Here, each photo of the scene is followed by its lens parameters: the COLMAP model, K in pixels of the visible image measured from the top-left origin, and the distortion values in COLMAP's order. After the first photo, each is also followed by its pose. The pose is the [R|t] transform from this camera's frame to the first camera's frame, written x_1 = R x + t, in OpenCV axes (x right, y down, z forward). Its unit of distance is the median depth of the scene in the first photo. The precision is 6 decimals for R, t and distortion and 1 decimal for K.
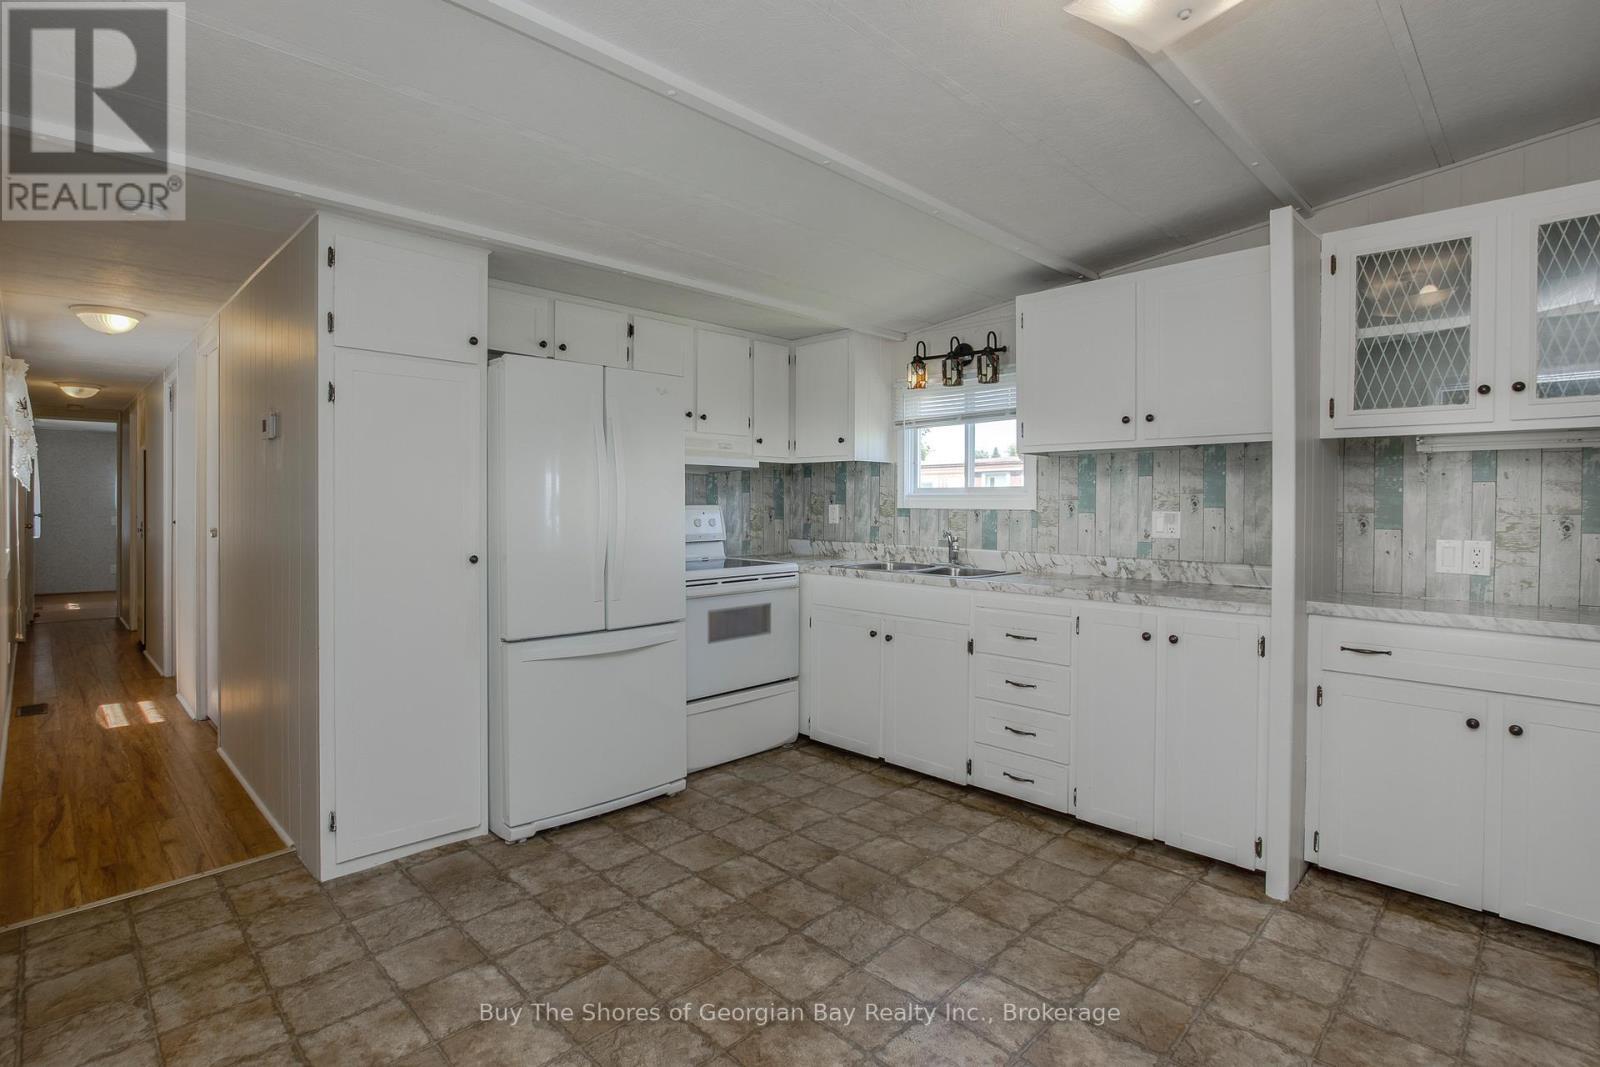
lens RADIAL K [[776.2, 0, 799.6], [0, 776.2, 503.4], [0, 0, 1]] dist [-0.016328, 0.000899]
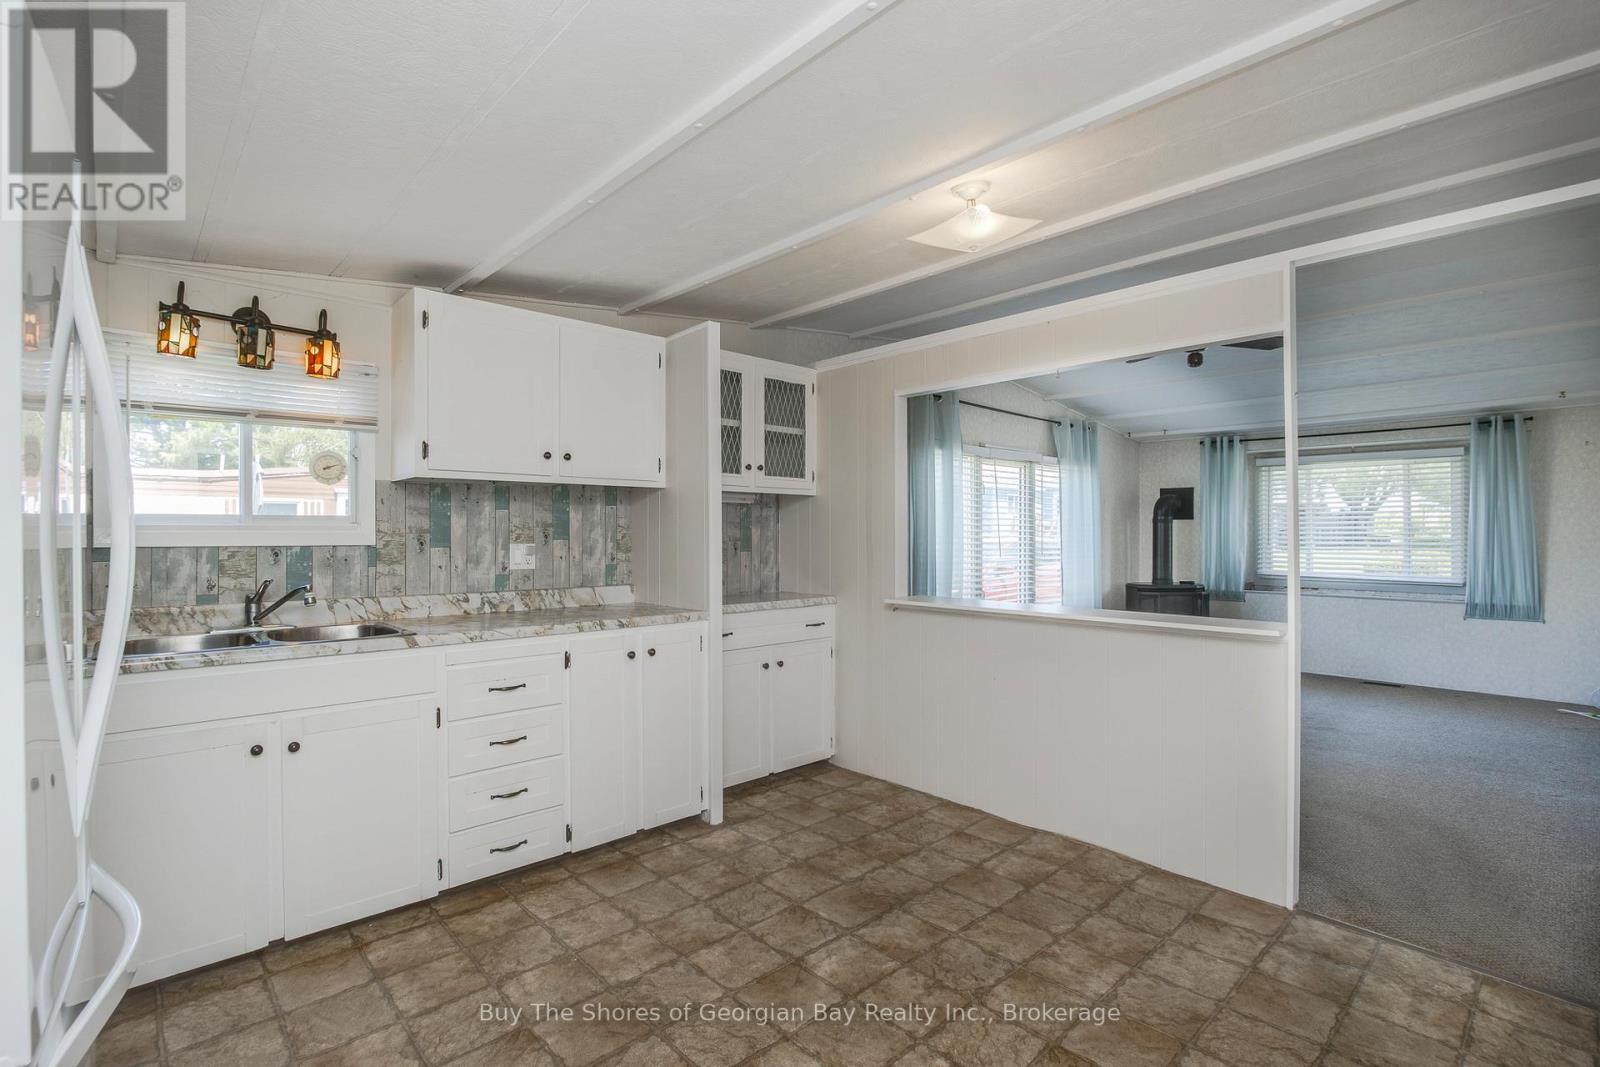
lens RADIAL K [[728.6, 0, 791.0], [0, 728.6, 531.1], [0, 0, 1]] dist [-0.014839, 0.000832]
pose [[0.053422, 0.003265, 0.998567, -0.549311], [0.004591, 0.999983, -0.003515, -0.002096], [-0.998561, 0.004772, 0.053406, 0.654647]]
